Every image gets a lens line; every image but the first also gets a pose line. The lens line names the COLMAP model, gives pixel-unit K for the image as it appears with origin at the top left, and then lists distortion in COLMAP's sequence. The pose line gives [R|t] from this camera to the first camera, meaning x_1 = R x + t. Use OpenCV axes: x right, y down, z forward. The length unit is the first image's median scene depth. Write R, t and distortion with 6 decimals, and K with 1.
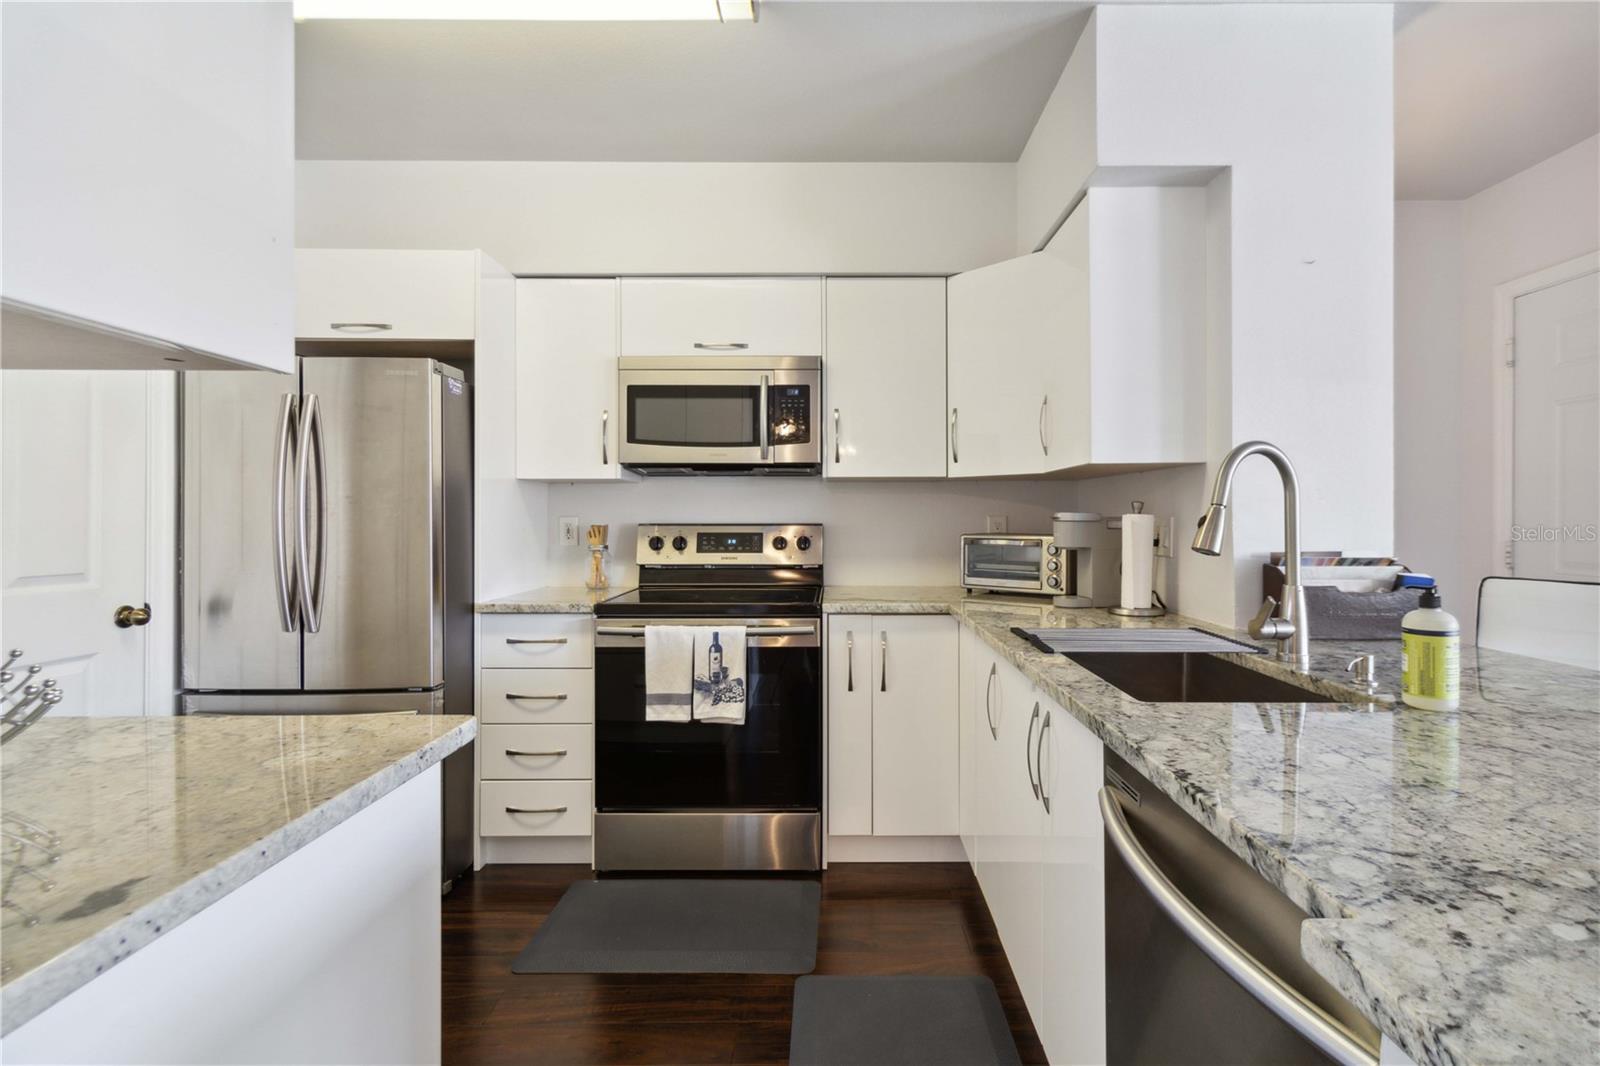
lens RADIAL K [[749.0, 0, 799.7], [0, 749.0, 529.4], [0, 0, 1]] dist [0.001010, 0.000085]
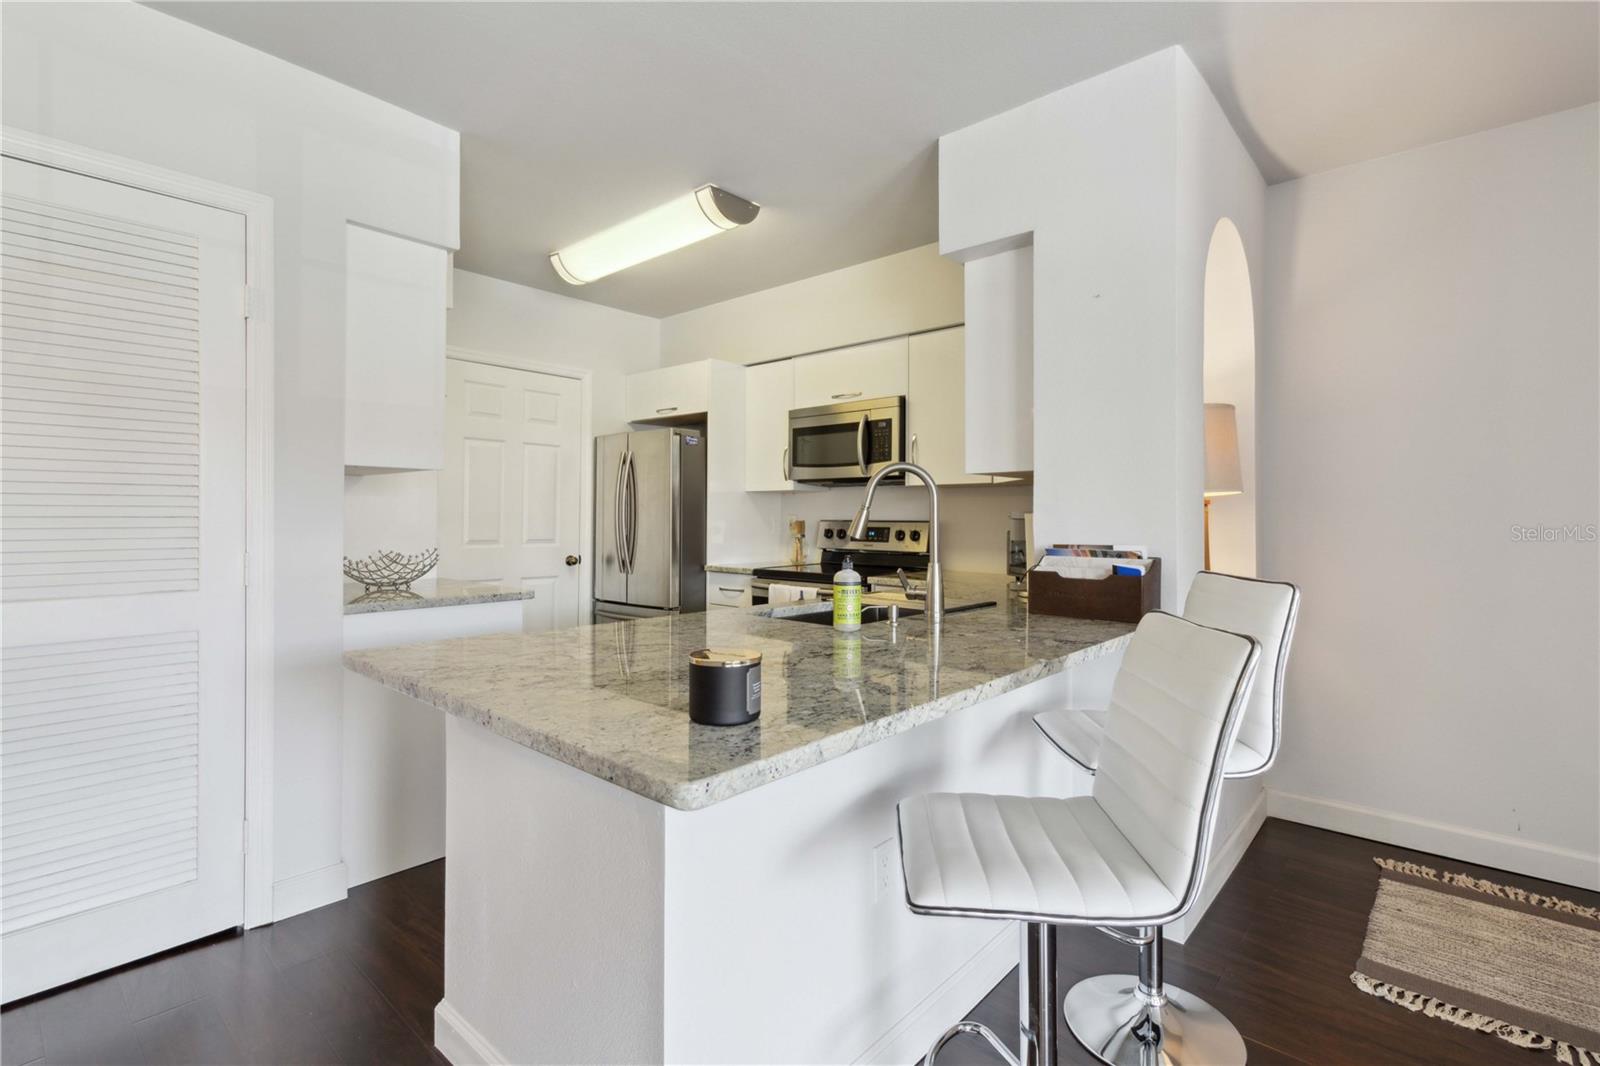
lens RADIAL K [[749.0, 0, 795.9], [0, 749.0, 528.5], [0, 0, 1]] dist [0.001010, 0.000085]
pose [[0.741399, 0.014452, -0.670909, 0.853946], [-0.015752, 0.999867, 0.004131, 0.004614], [0.670880, 0.007506, 0.741528, -0.132204]]
